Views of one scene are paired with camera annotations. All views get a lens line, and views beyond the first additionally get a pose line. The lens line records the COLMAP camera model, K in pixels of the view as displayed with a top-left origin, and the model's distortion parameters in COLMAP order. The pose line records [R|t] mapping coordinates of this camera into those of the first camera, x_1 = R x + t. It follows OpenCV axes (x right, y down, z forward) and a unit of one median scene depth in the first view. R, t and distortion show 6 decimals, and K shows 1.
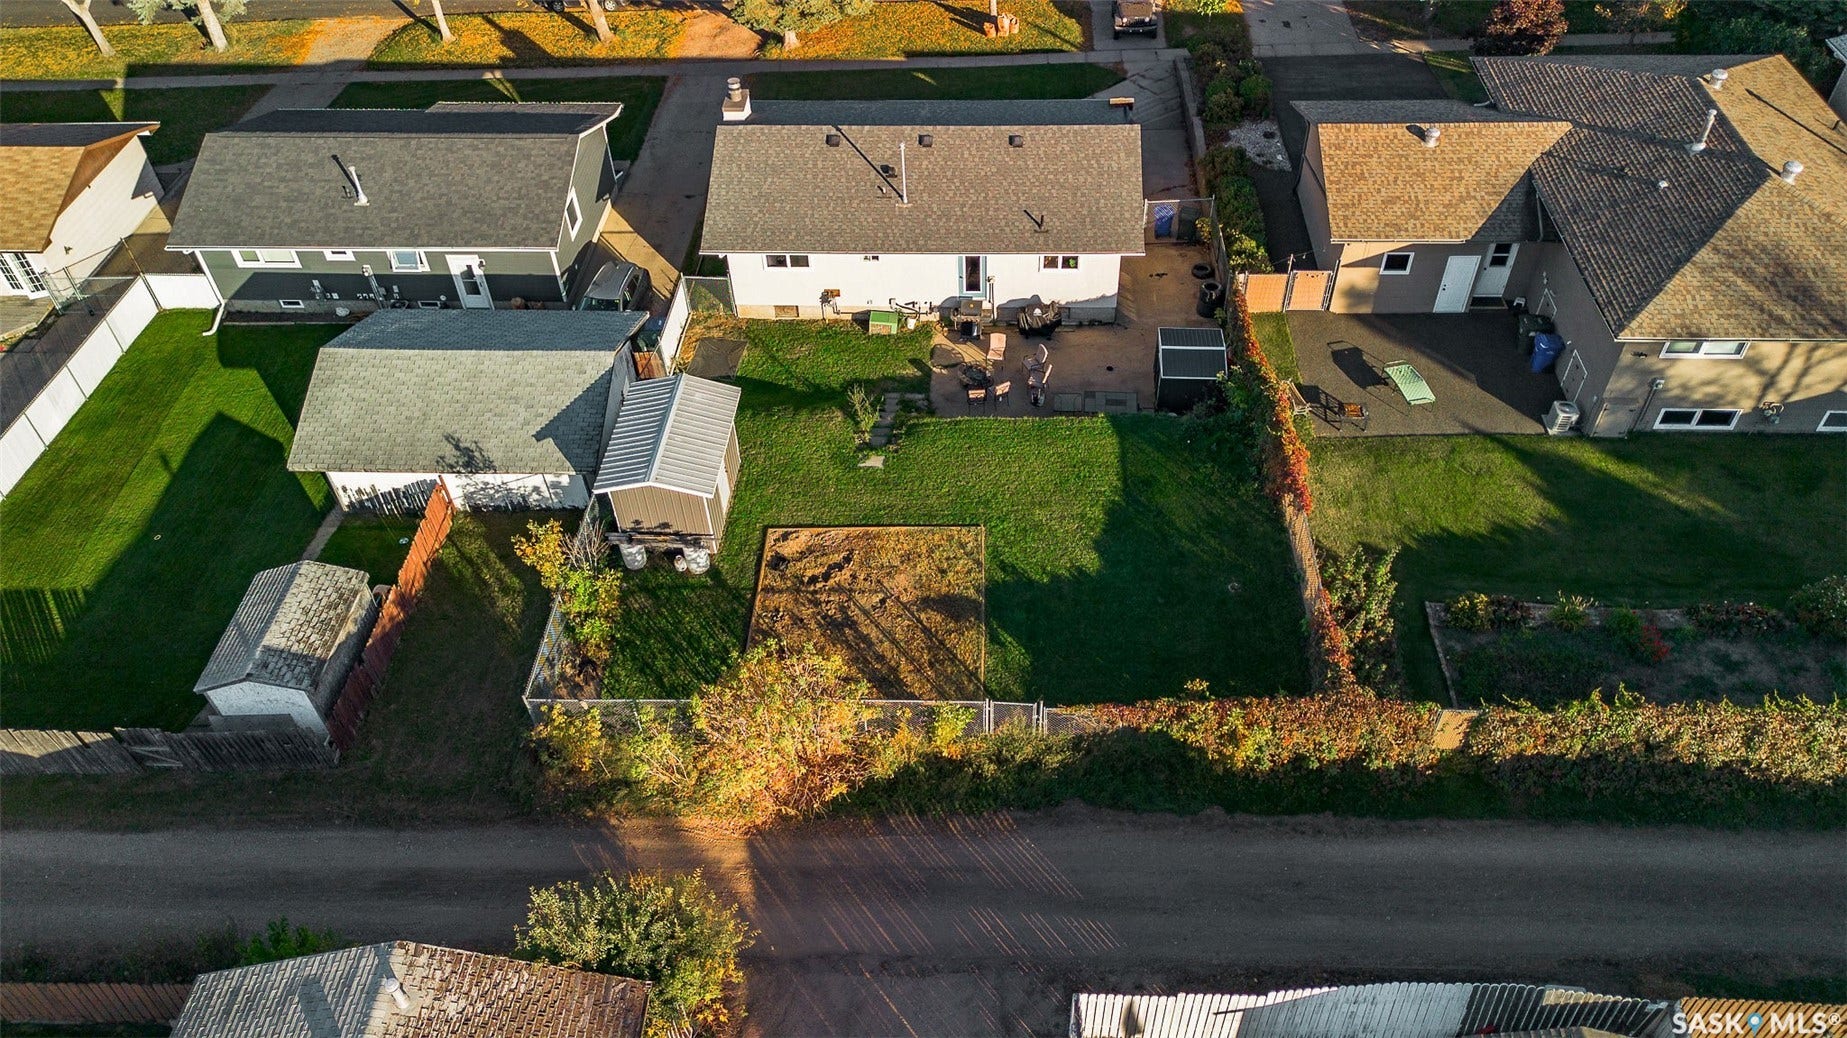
lens RADIAL K [[1337.3, 0, 923.5], [0, 1337.3, 519.0], [0, 0, 1]] dist [0.042678, -0.003719]
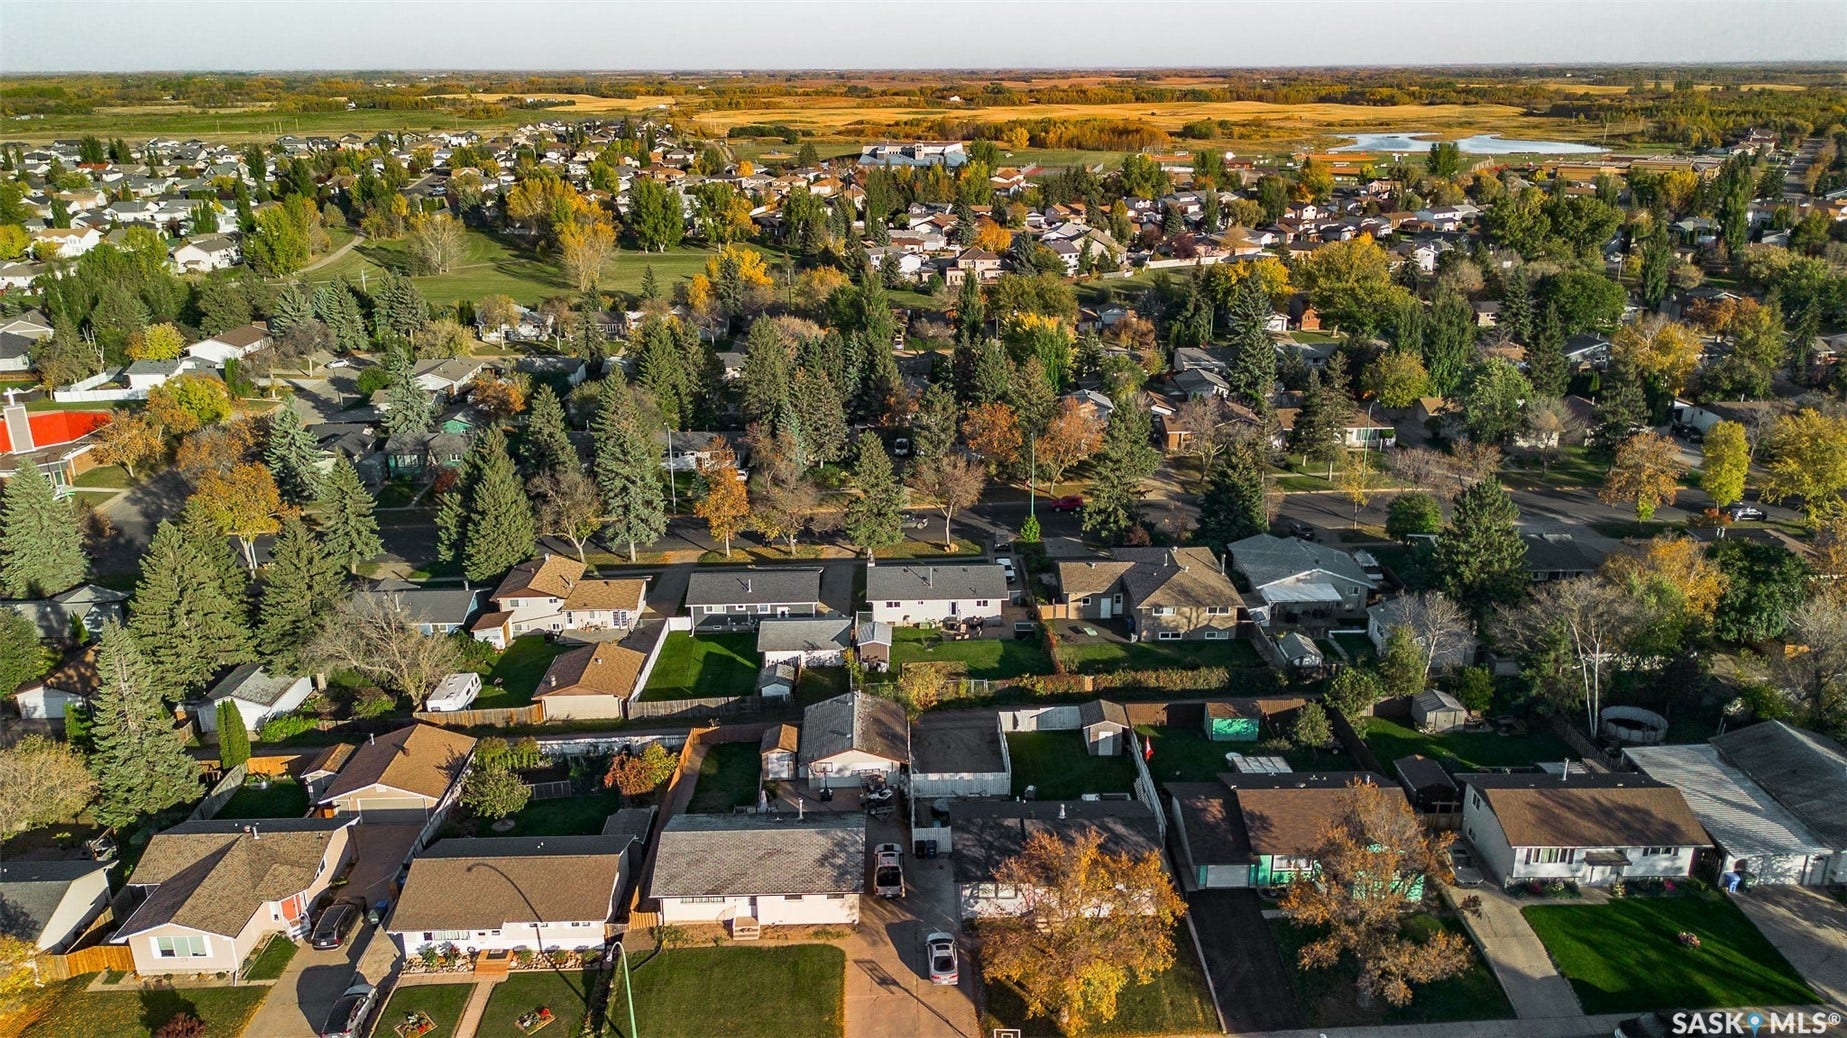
lens RADIAL K [[1337.3, 0, 923.5], [0, 1337.3, 519.0], [0, 0, 1]] dist [0.042678, -0.003719]
pose [[0.996781, 0.002478, 0.080138, -0.283617], [0.032233, 0.902805, -0.428841, 0.961484], [-0.073411, 0.430044, 0.899819, -1.875114]]
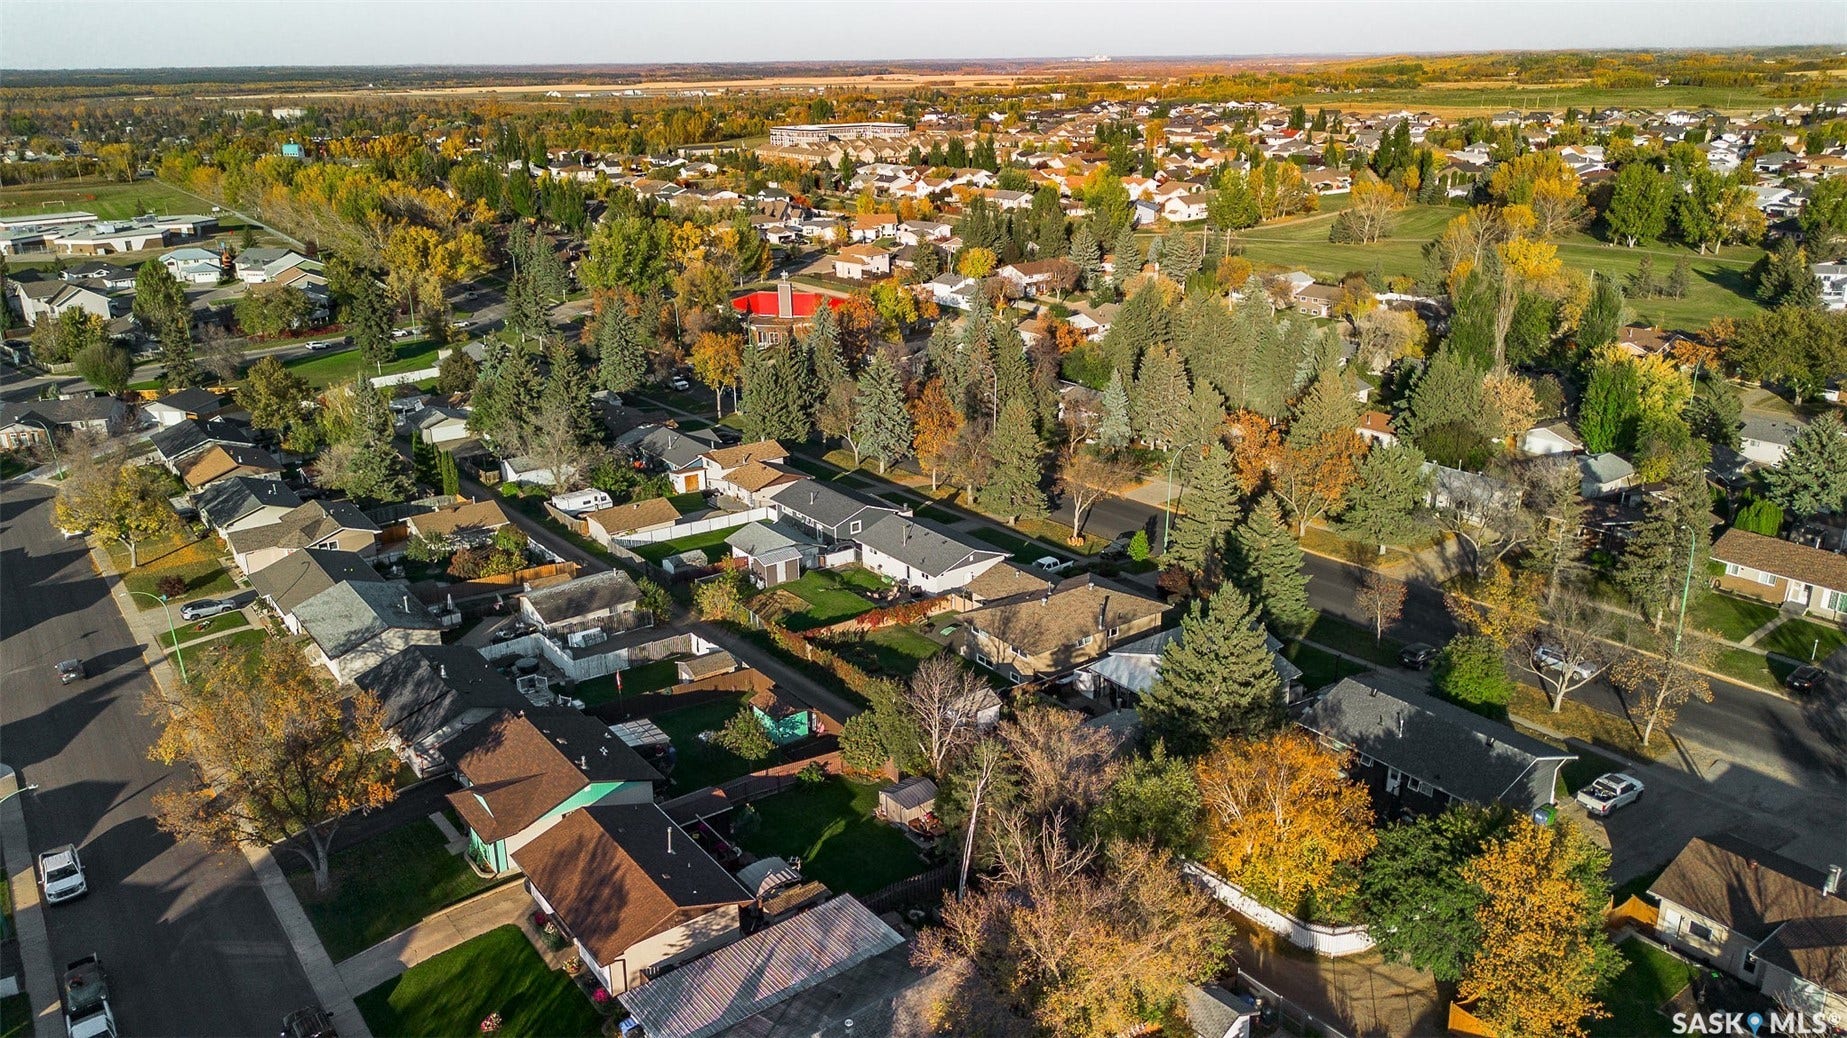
lens RADIAL K [[1337.3, 0, 923.5], [0, 1337.3, 519.0], [0, 0, 1]] dist [0.042678, -0.003719]
pose [[0.646243, 0.275124, -0.711813, 2.267085], [-0.536165, 0.827437, -0.166961, 0.214662], [0.543045, 0.489546, 0.682237, -1.163083]]
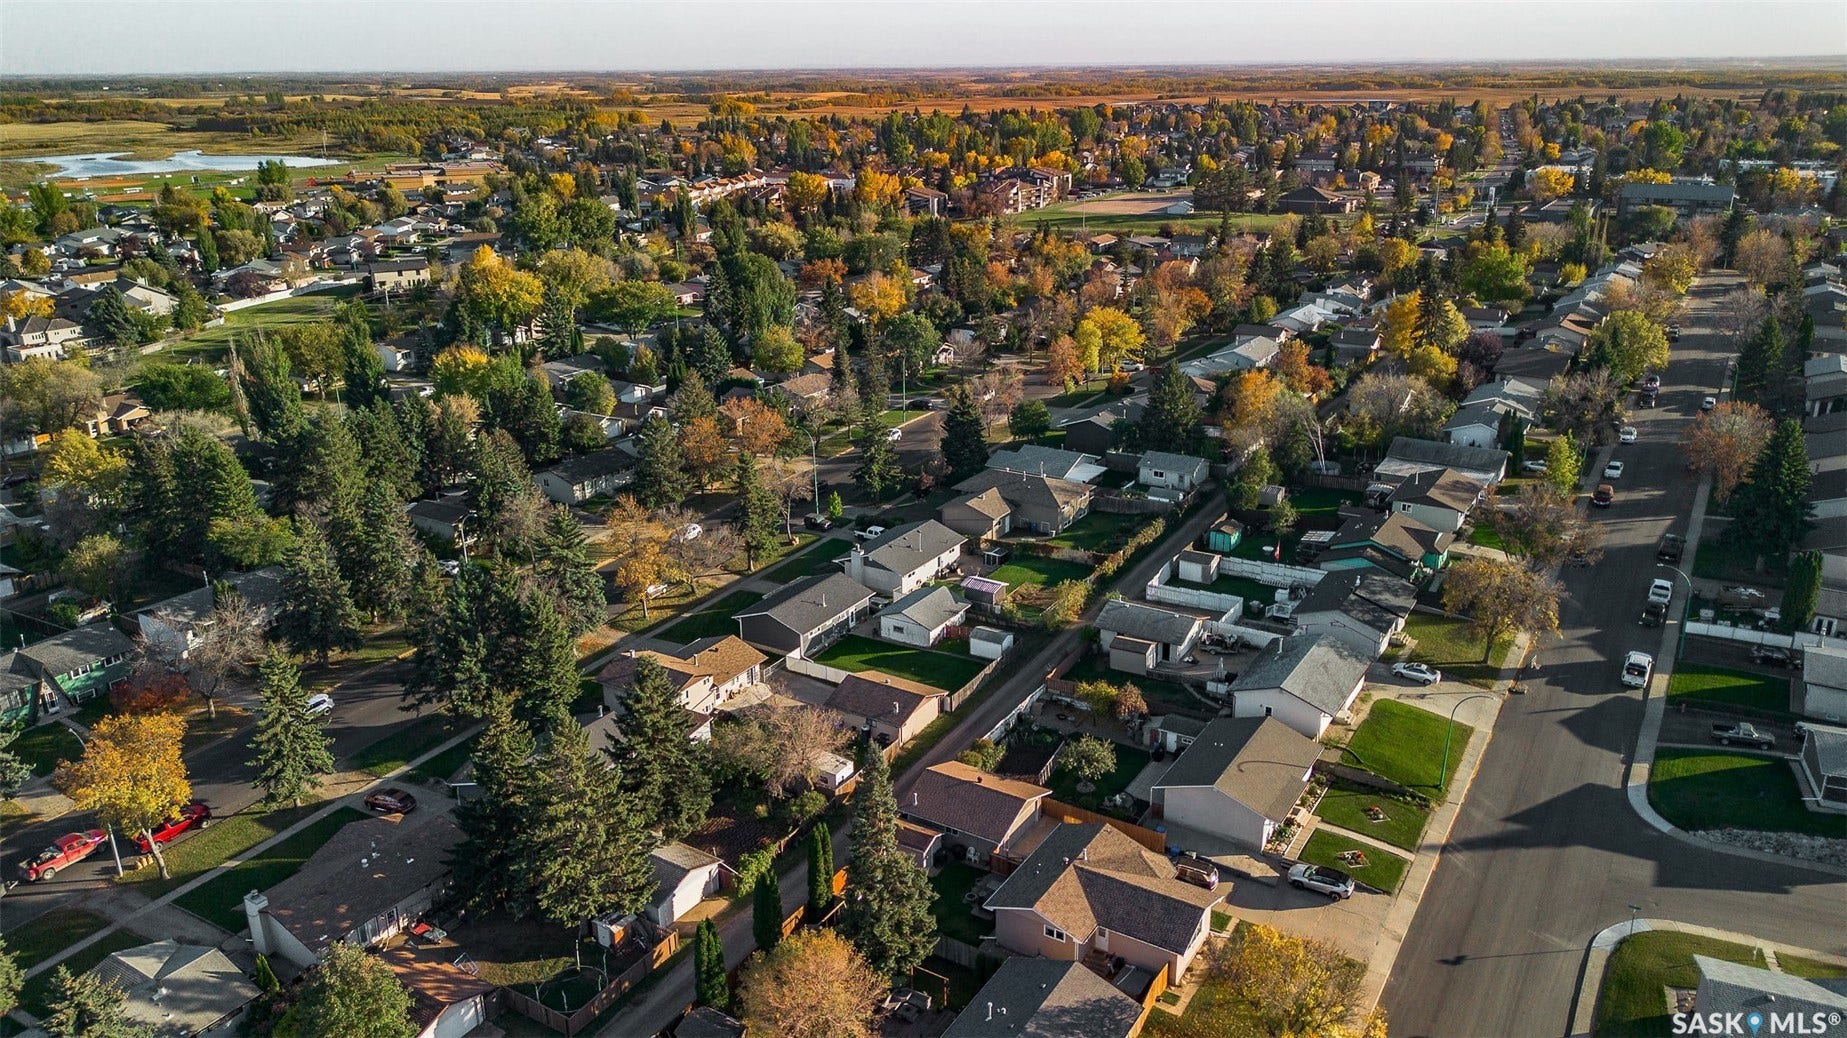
lens RADIAL K [[1339.9, 0, 923.5], [0, 1339.9, 519.0], [0, 0, 1]] dist [-0.006274, -0.005425]
pose [[0.473500, -0.258939, 0.841872, -3.062800], [0.607213, 0.788341, -0.099045, 0.059724], [-0.638036, 0.558094, 0.530511, -0.976839]]
